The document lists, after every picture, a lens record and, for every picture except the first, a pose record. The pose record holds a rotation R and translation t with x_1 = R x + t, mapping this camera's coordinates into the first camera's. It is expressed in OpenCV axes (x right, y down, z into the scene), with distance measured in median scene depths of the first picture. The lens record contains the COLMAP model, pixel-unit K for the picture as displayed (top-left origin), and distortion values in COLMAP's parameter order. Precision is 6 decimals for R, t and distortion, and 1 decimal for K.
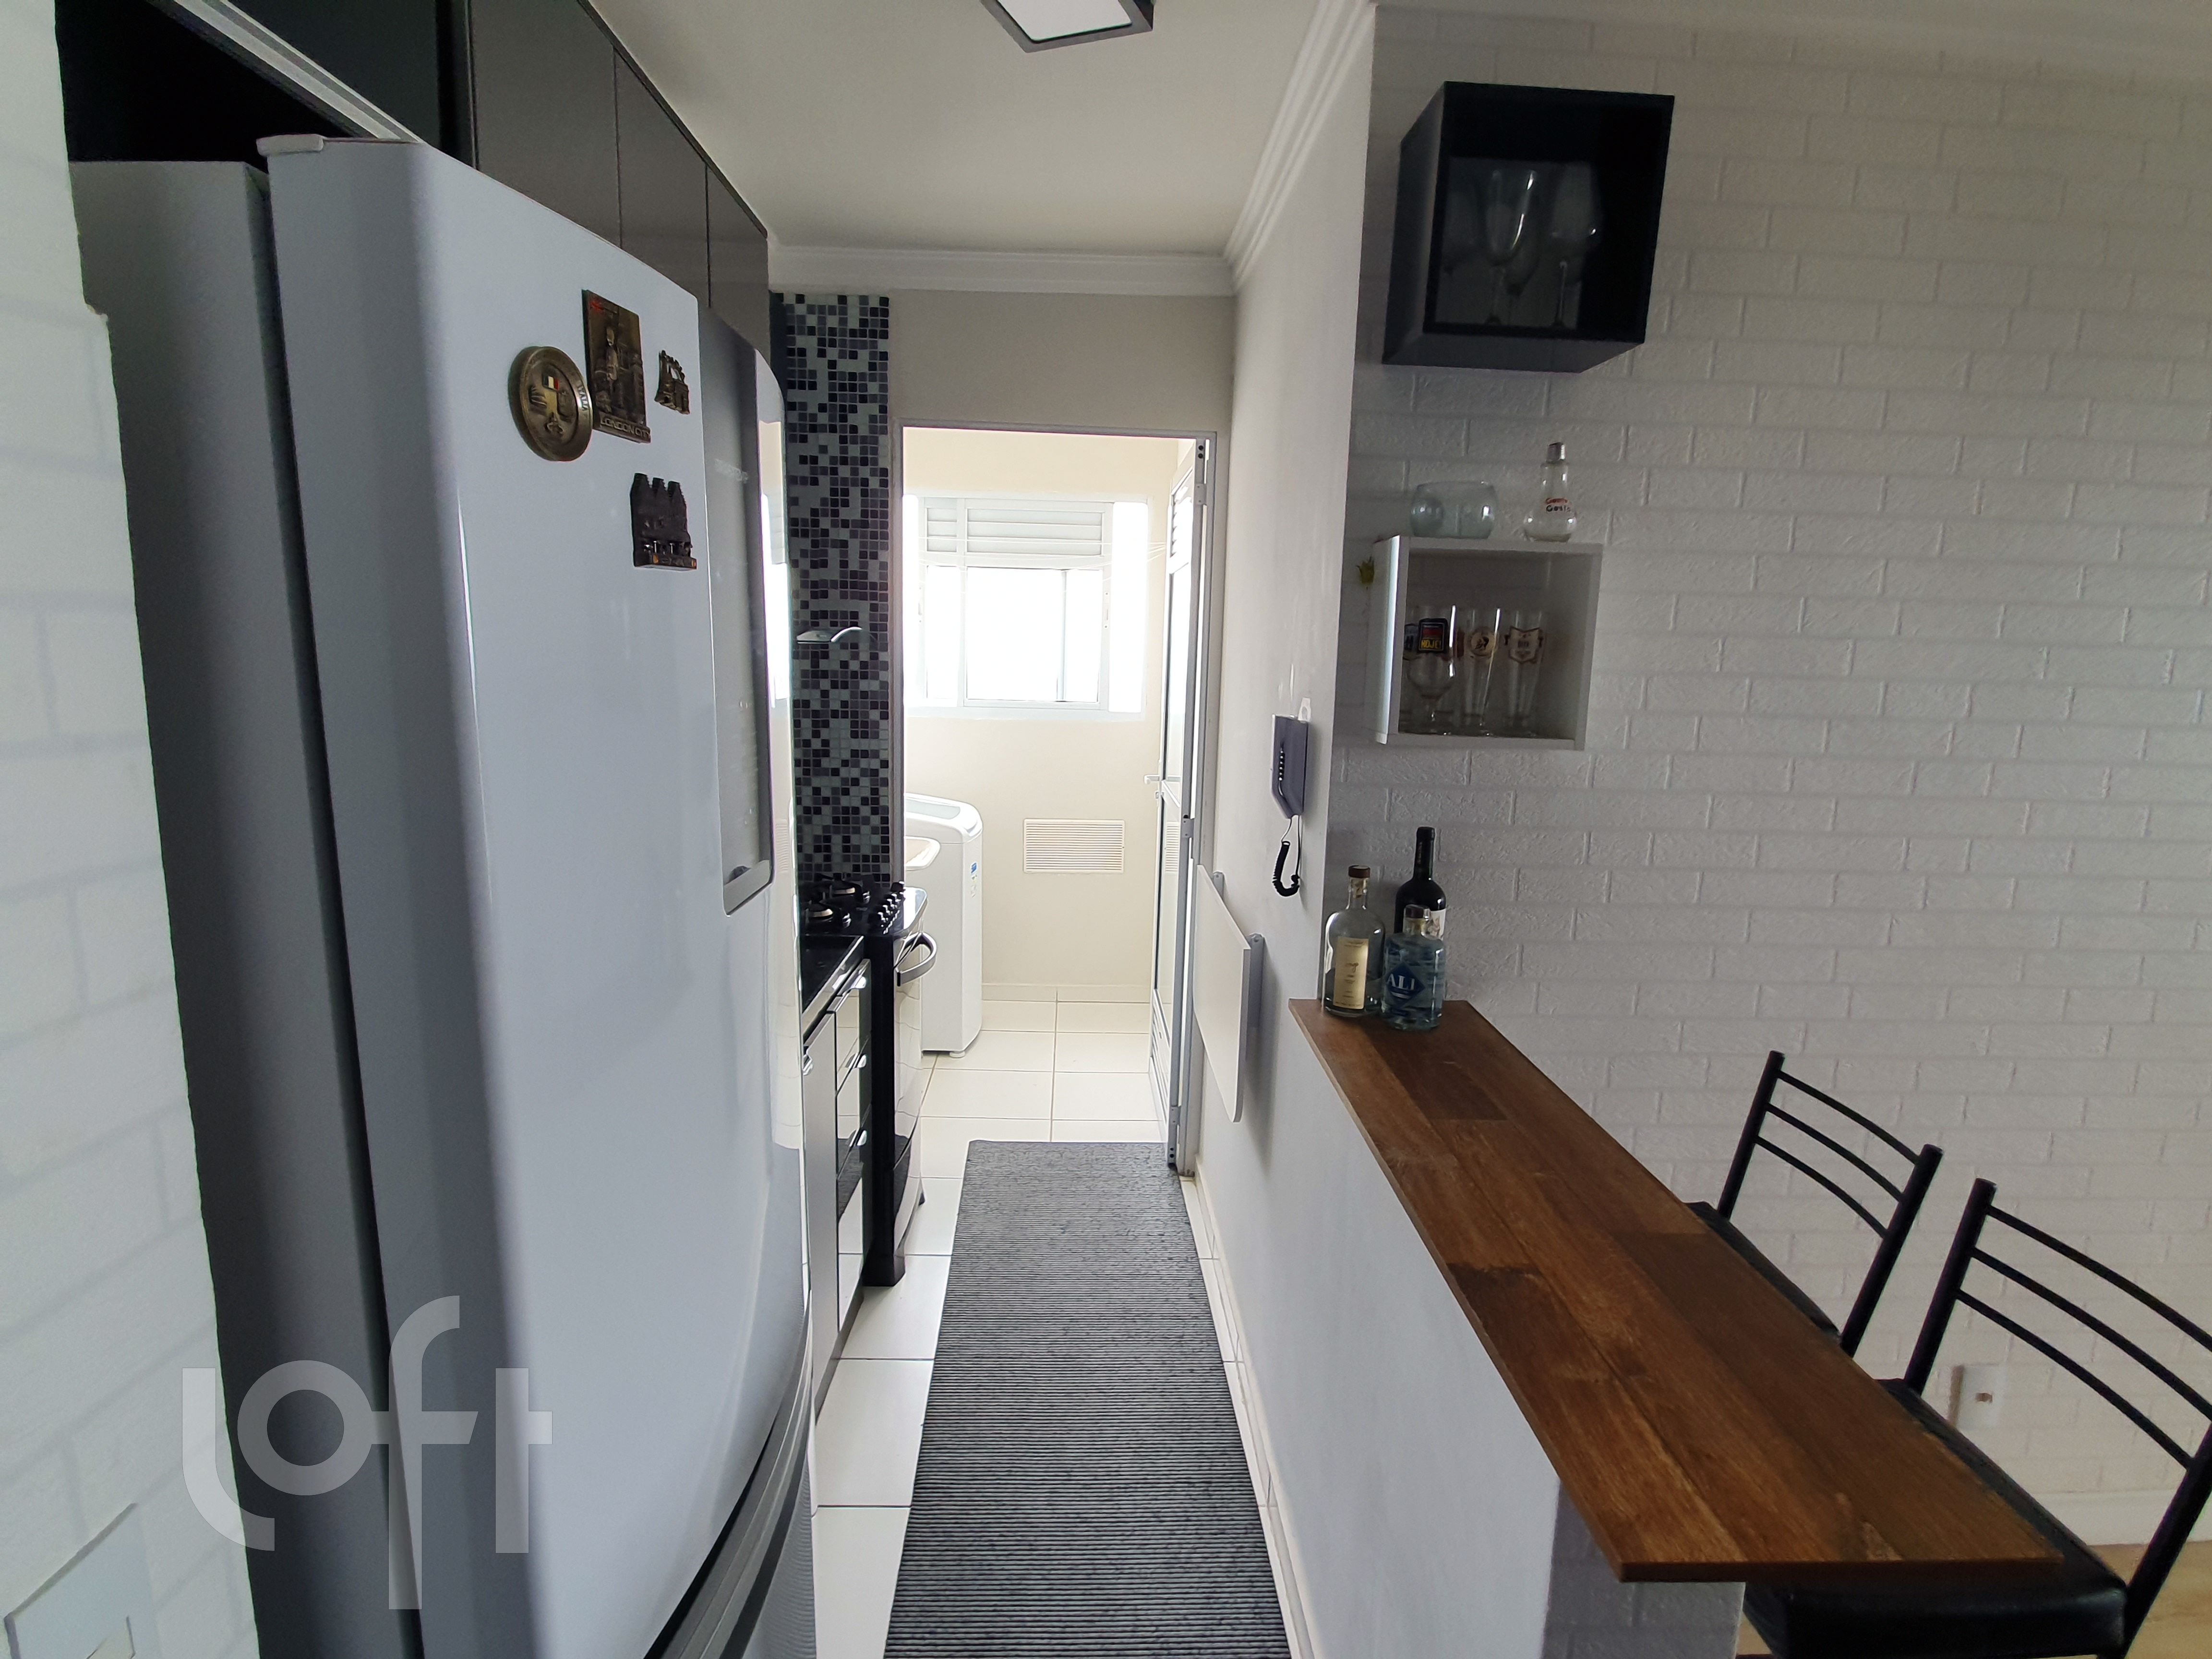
lens RADIAL K [[1157.6, 0, 1105.5], [0, 1157.6, 855.6], [0, 0, 1]] dist [-0.002361, -0.009306]
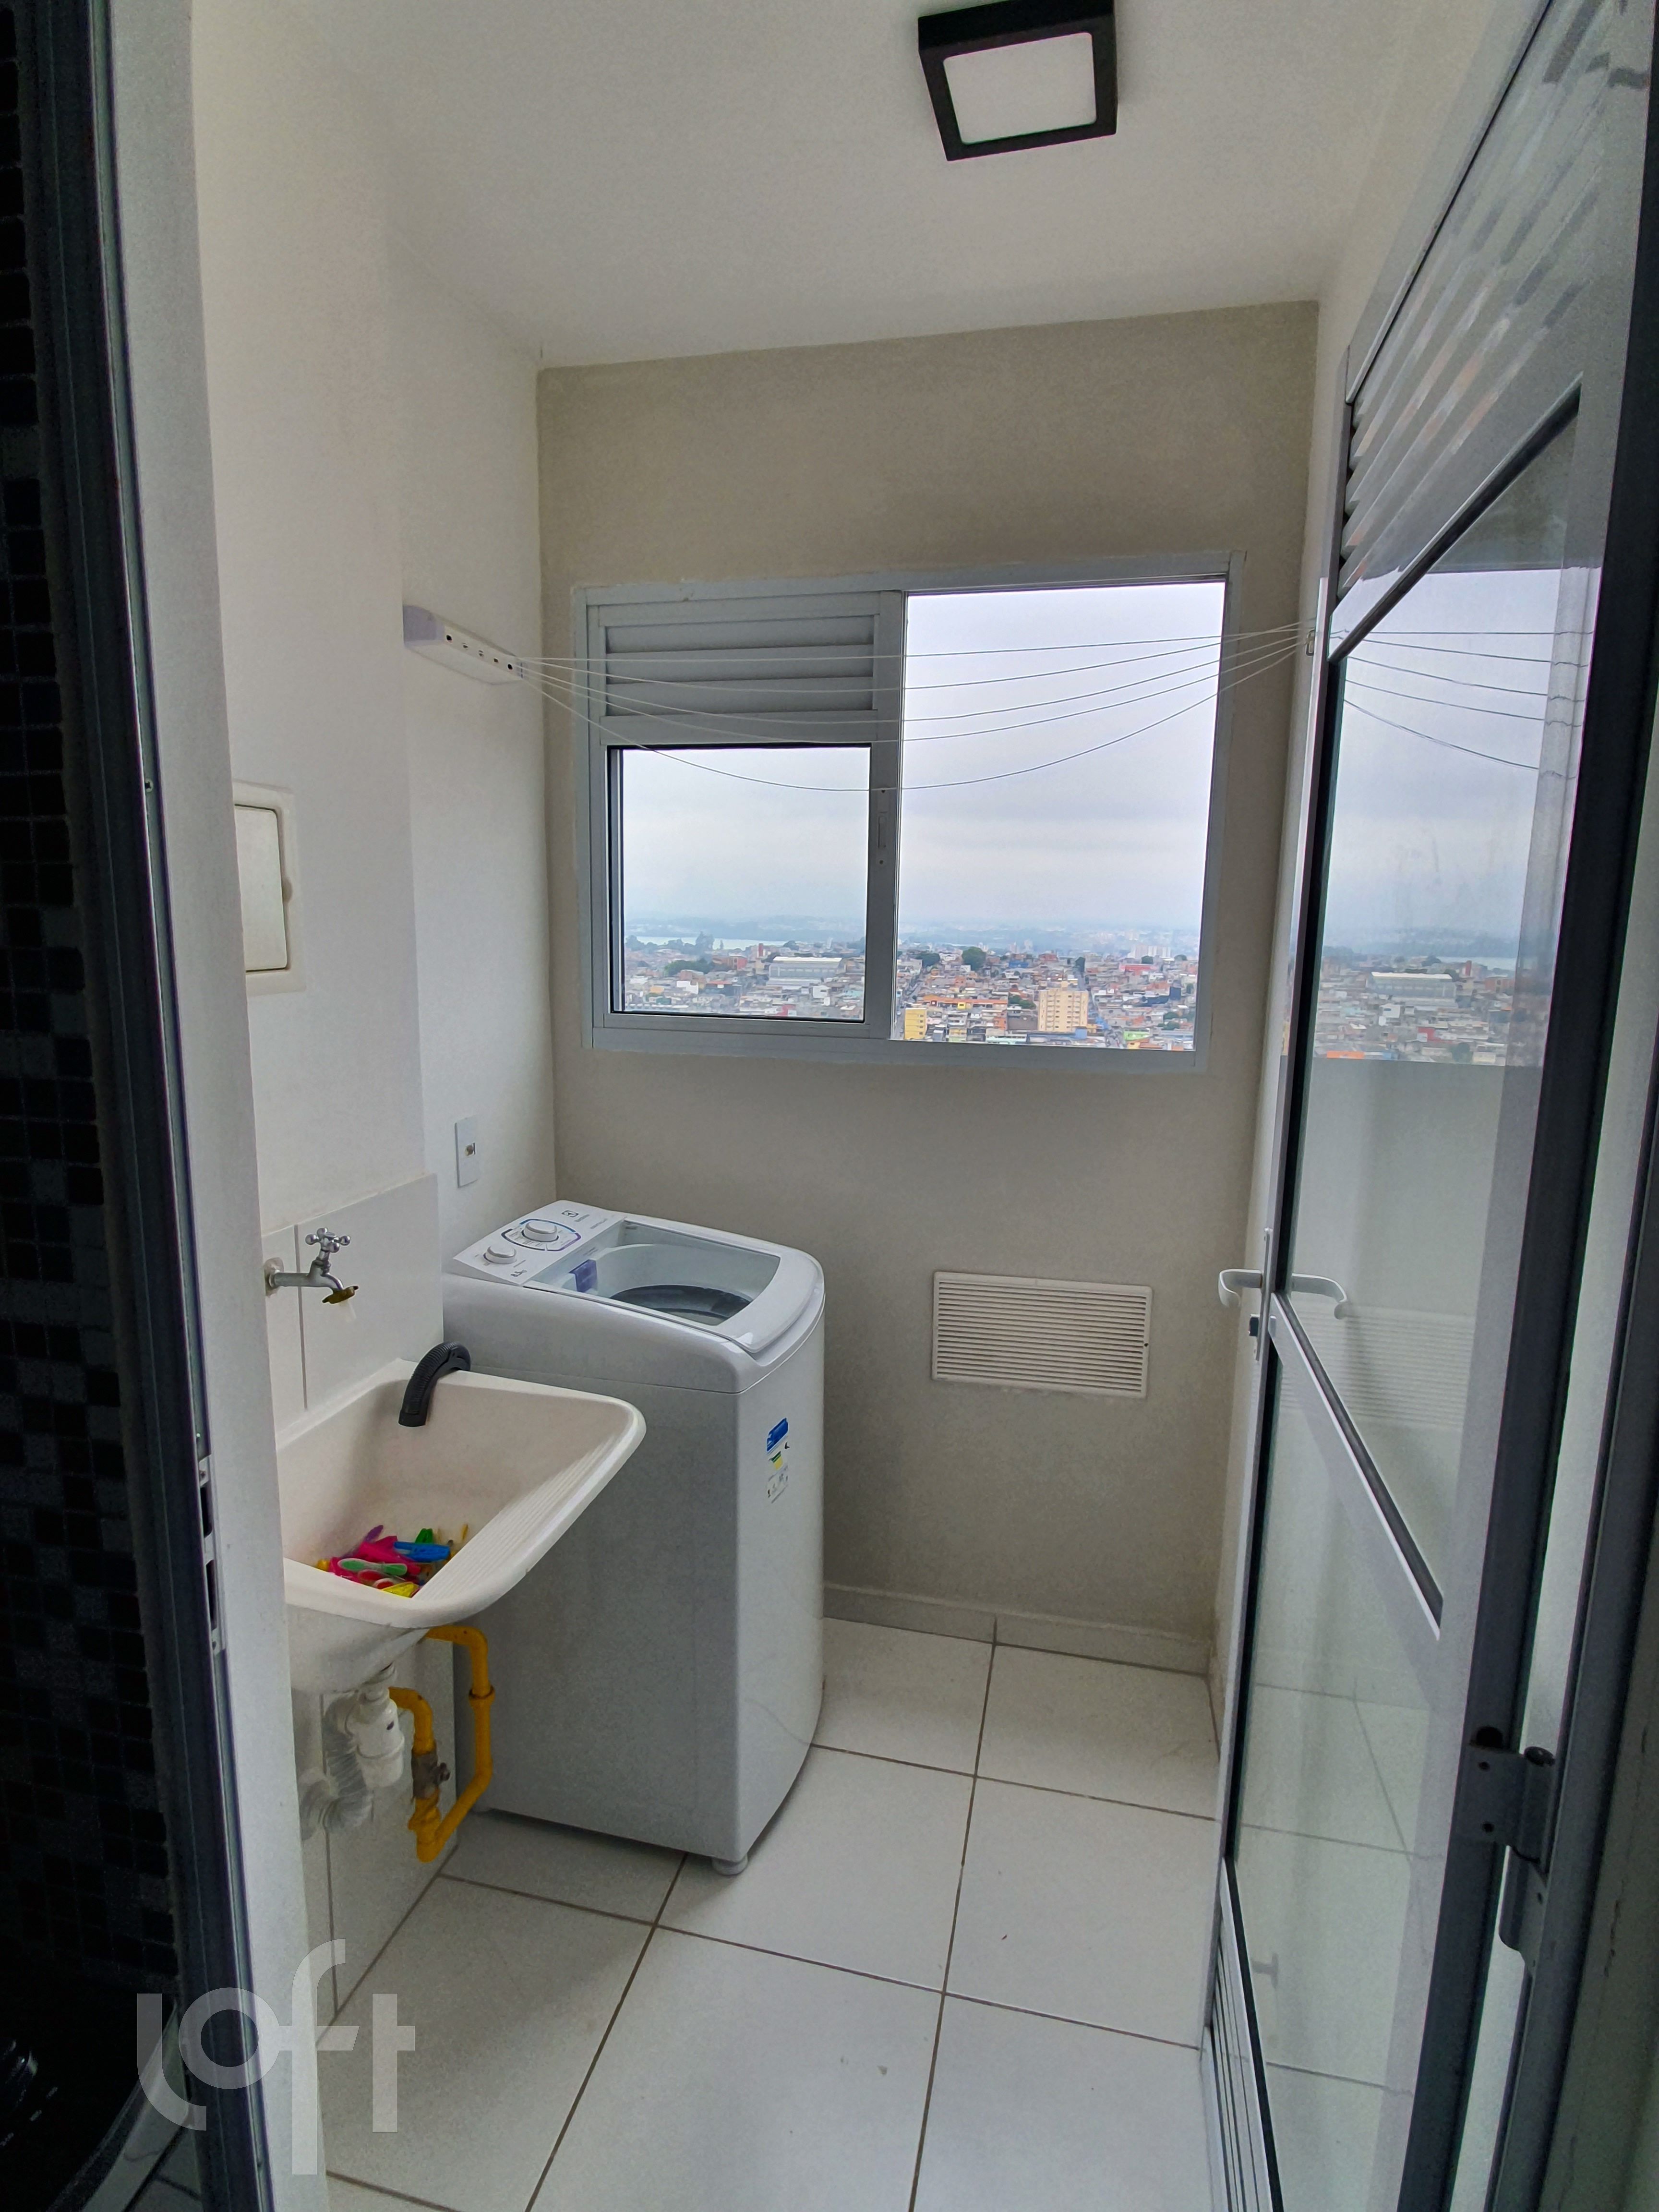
lens RADIAL K [[1162.5, 0, 829.5], [0, 1162.5, 1106.0], [0, 0, 1]] dist [-0.000216, -0.000303]
pose [[0.968687, 0.028458, -0.246650, 0.007196], [-0.033401, 0.999316, -0.015879, -0.136572], [0.246029, 0.023620, 0.968975, 0.805376]]
